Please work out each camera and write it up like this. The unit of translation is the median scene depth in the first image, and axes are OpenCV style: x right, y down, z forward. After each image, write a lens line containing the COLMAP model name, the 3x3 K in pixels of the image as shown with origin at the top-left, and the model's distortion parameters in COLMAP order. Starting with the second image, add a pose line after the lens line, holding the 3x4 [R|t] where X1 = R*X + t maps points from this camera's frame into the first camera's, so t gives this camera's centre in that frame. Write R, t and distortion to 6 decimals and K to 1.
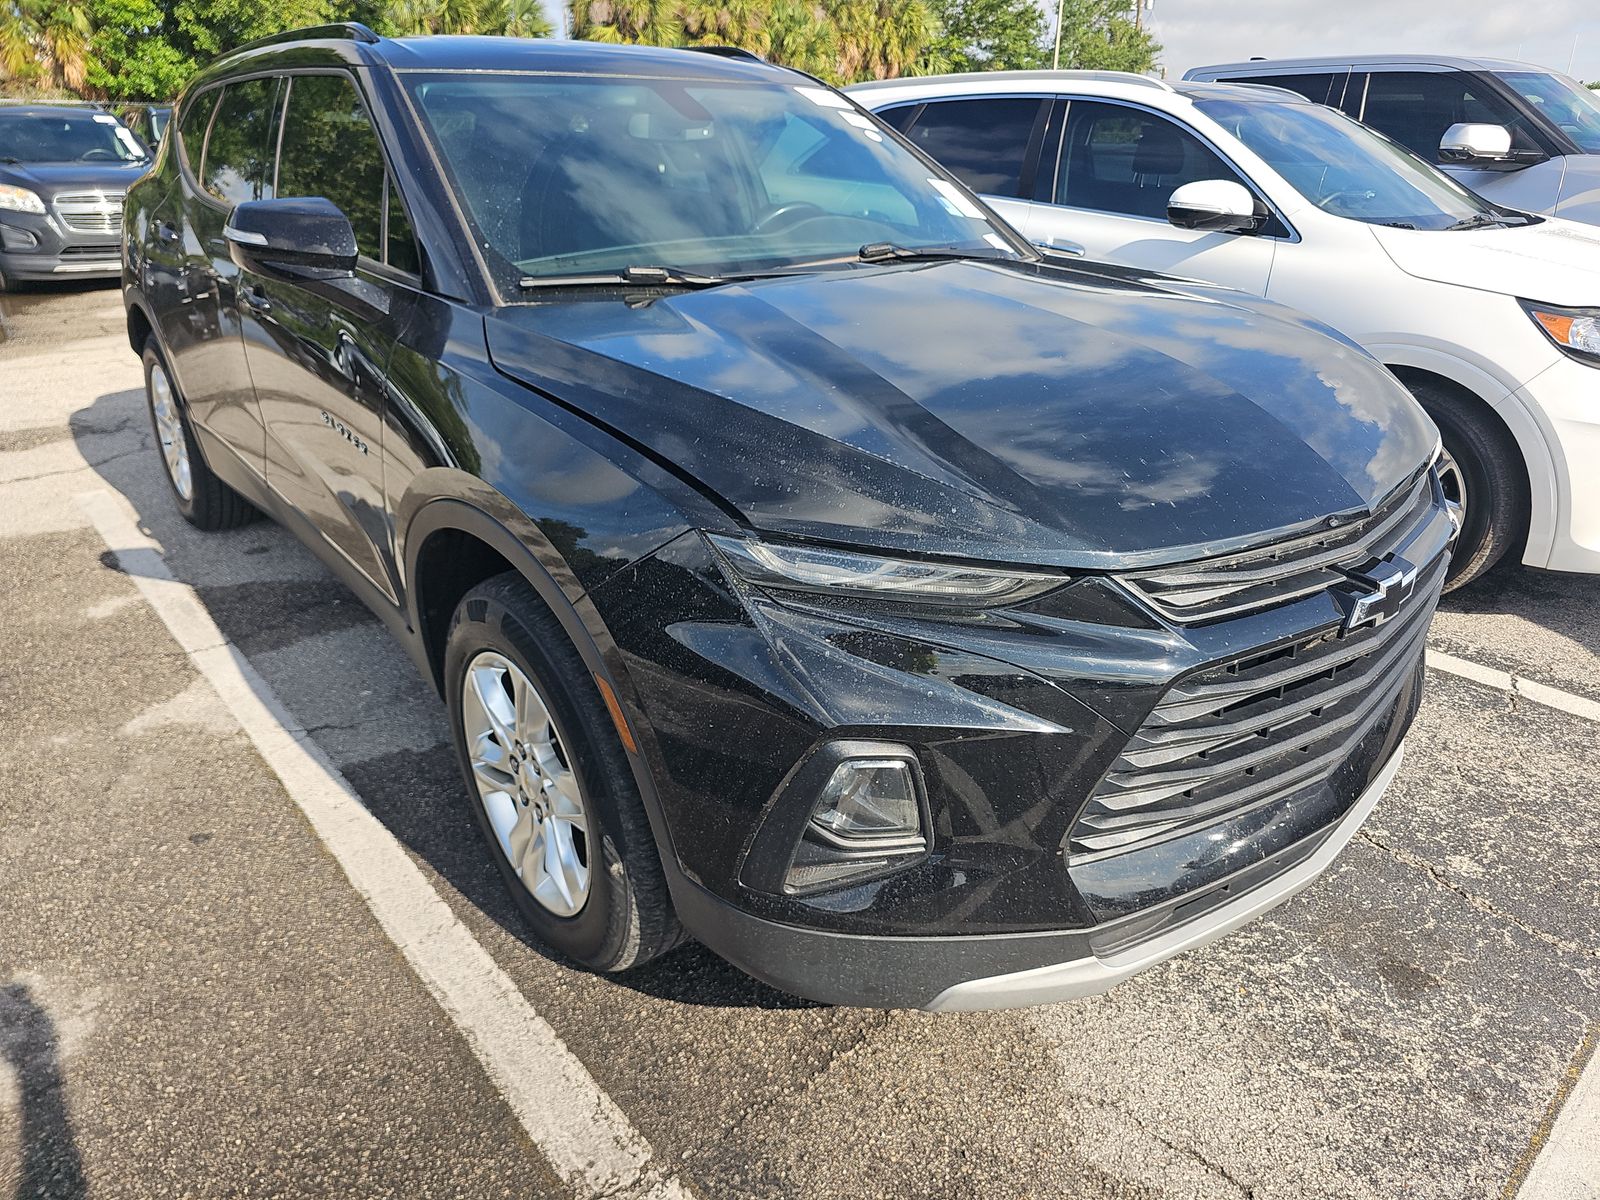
lens RADIAL K [[1071.0, 0, 800.0], [0, 1071.0, 600.0], [0, 0, 1]] dist [-0.002567, -0.001206]
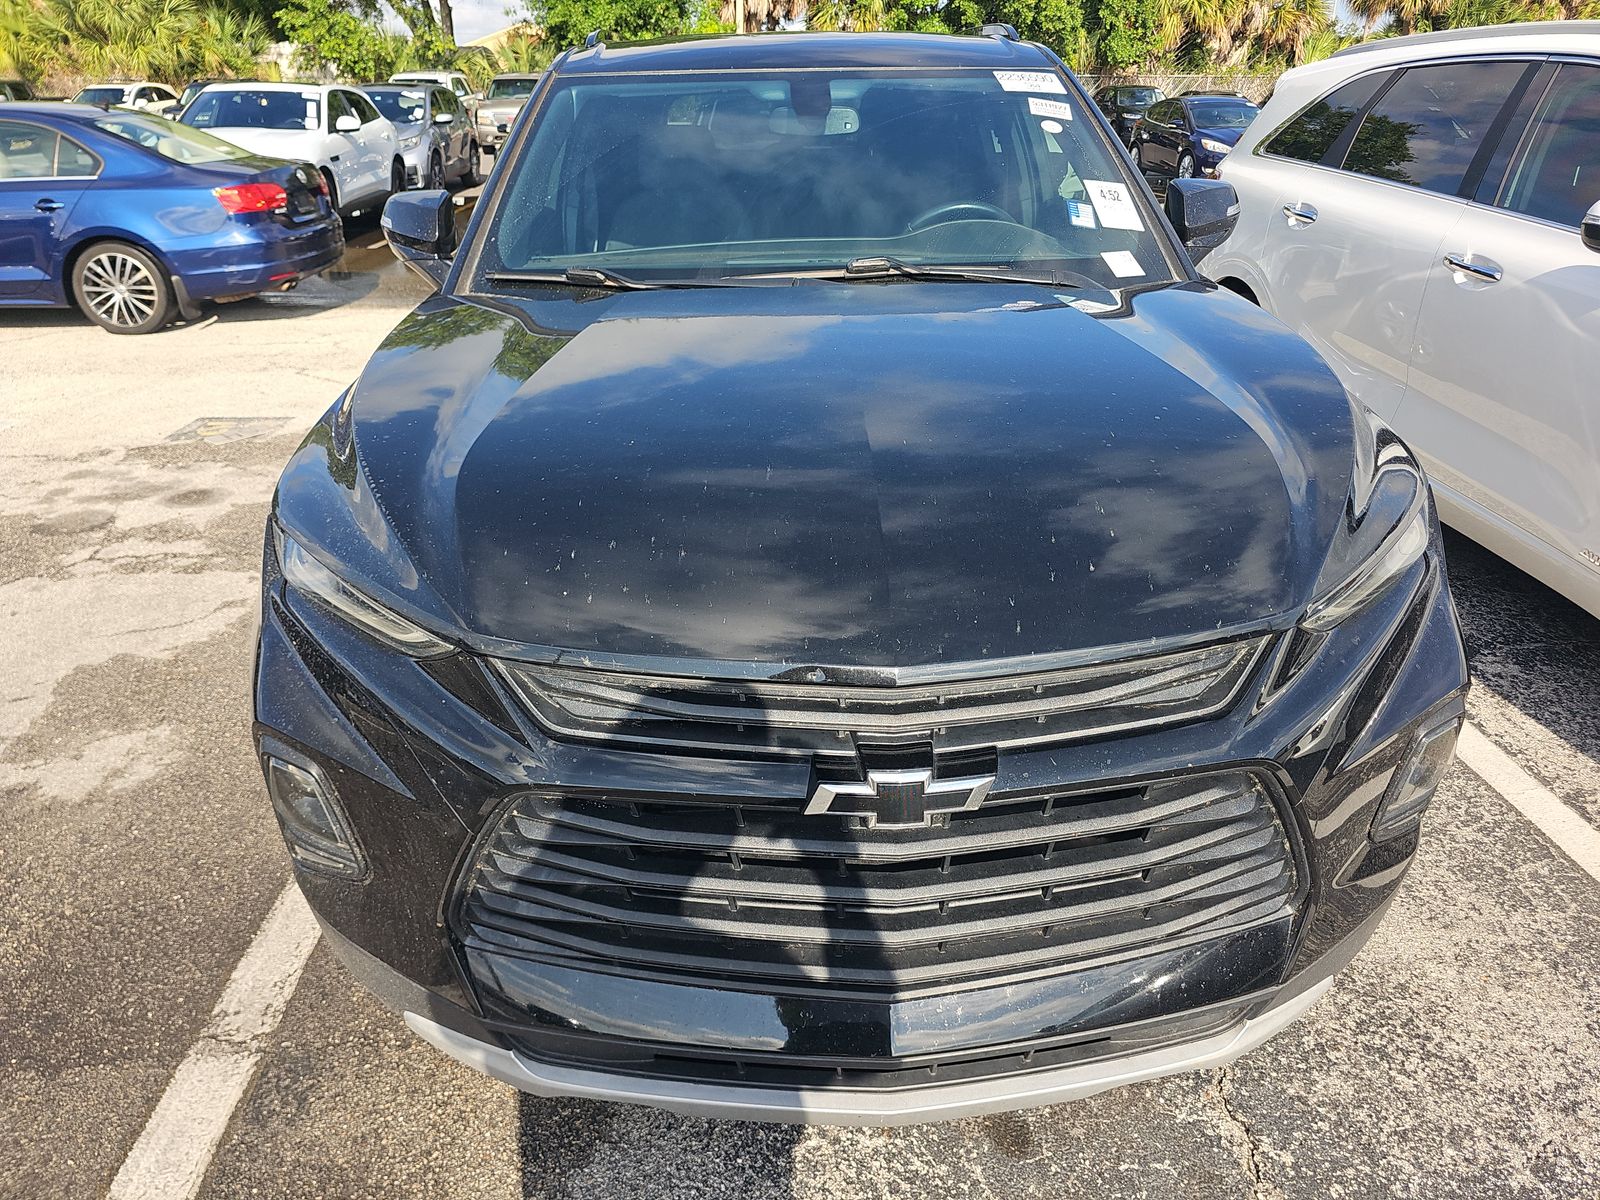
lens RADIAL K [[1071.0, 0, 800.0], [0, 1071.0, 600.0], [0, 0, 1]] dist [-0.002567, -0.001206]
pose [[0.792789, 0.245424, -0.557900, 0.795774], [-0.226989, 0.968388, 0.103445, -0.177826], [0.565652, 0.044627, 0.823436, 0.314835]]
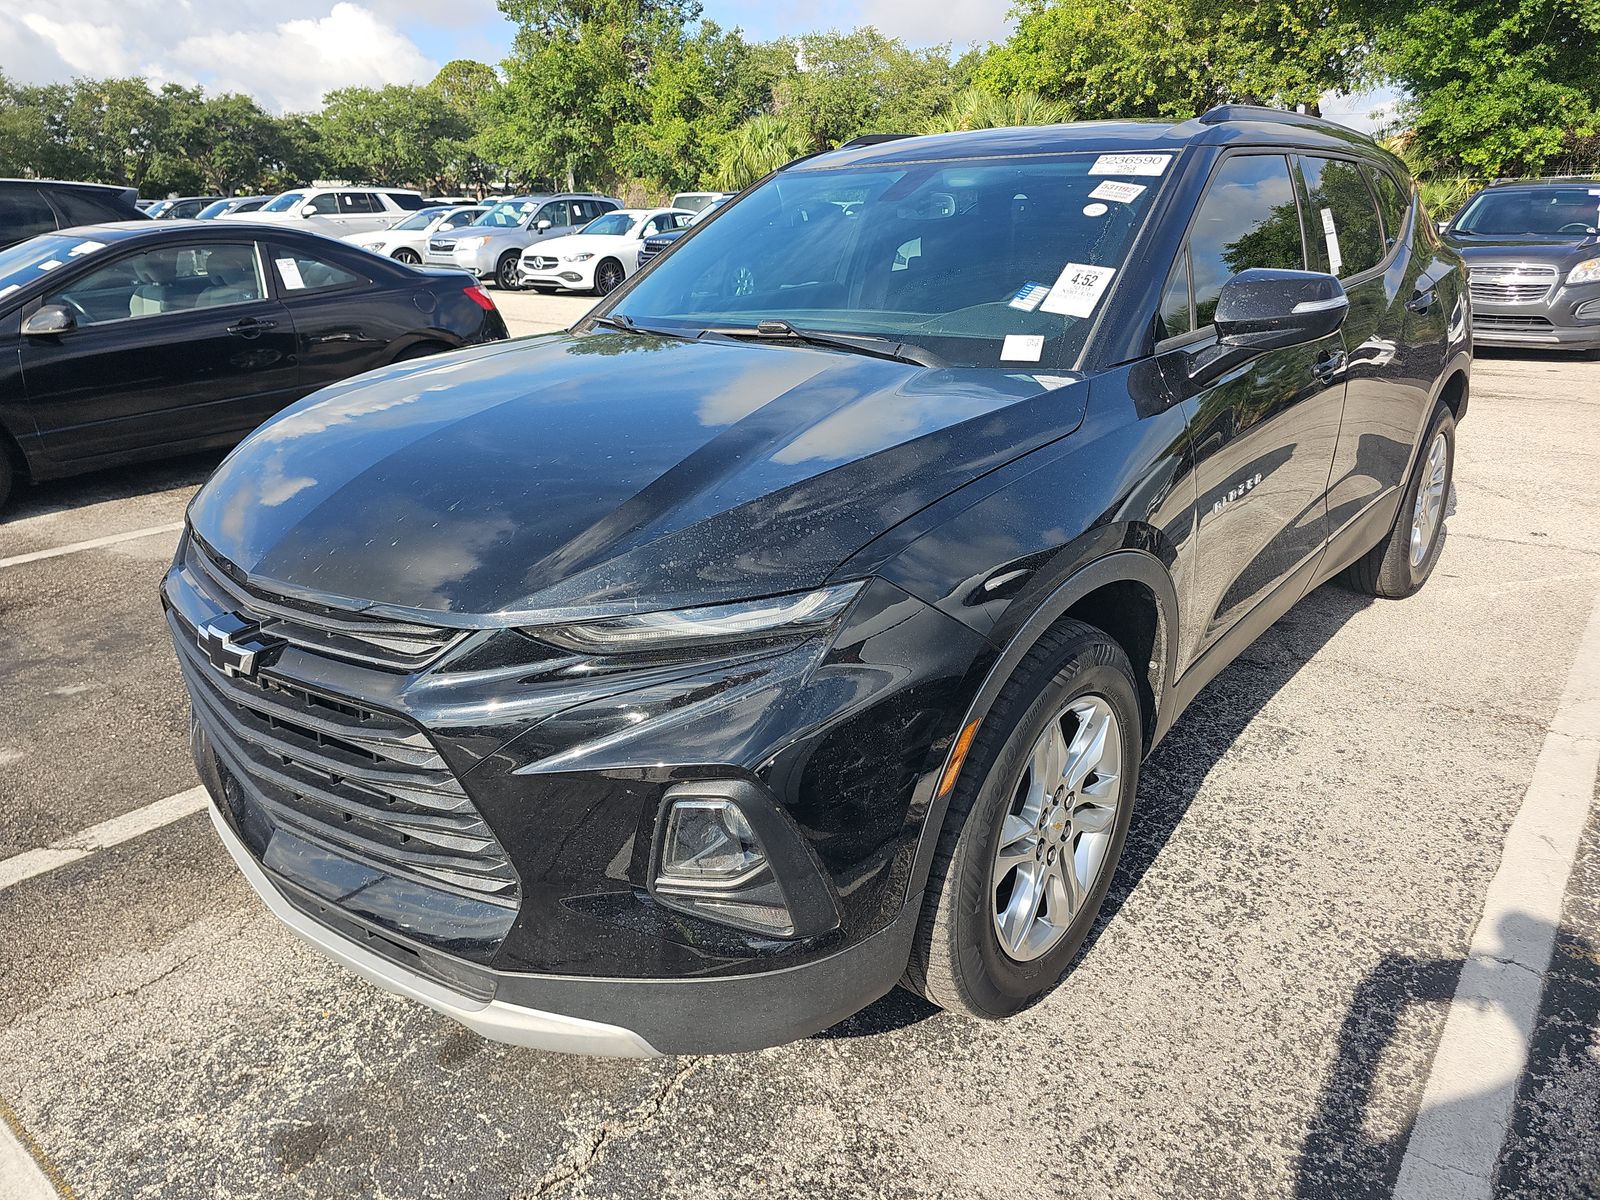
lens RADIAL K [[1083.1, 0, 801.7], [0, 1083.1, 619.5], [0, 0, 1]] dist [0.004951, -0.004520]
pose [[0.157692, 0.336929, -0.928230, 1.464532], [-0.380285, 0.888213, 0.257799, -0.467662], [0.911327, 0.312339, 0.268194, 1.112399]]
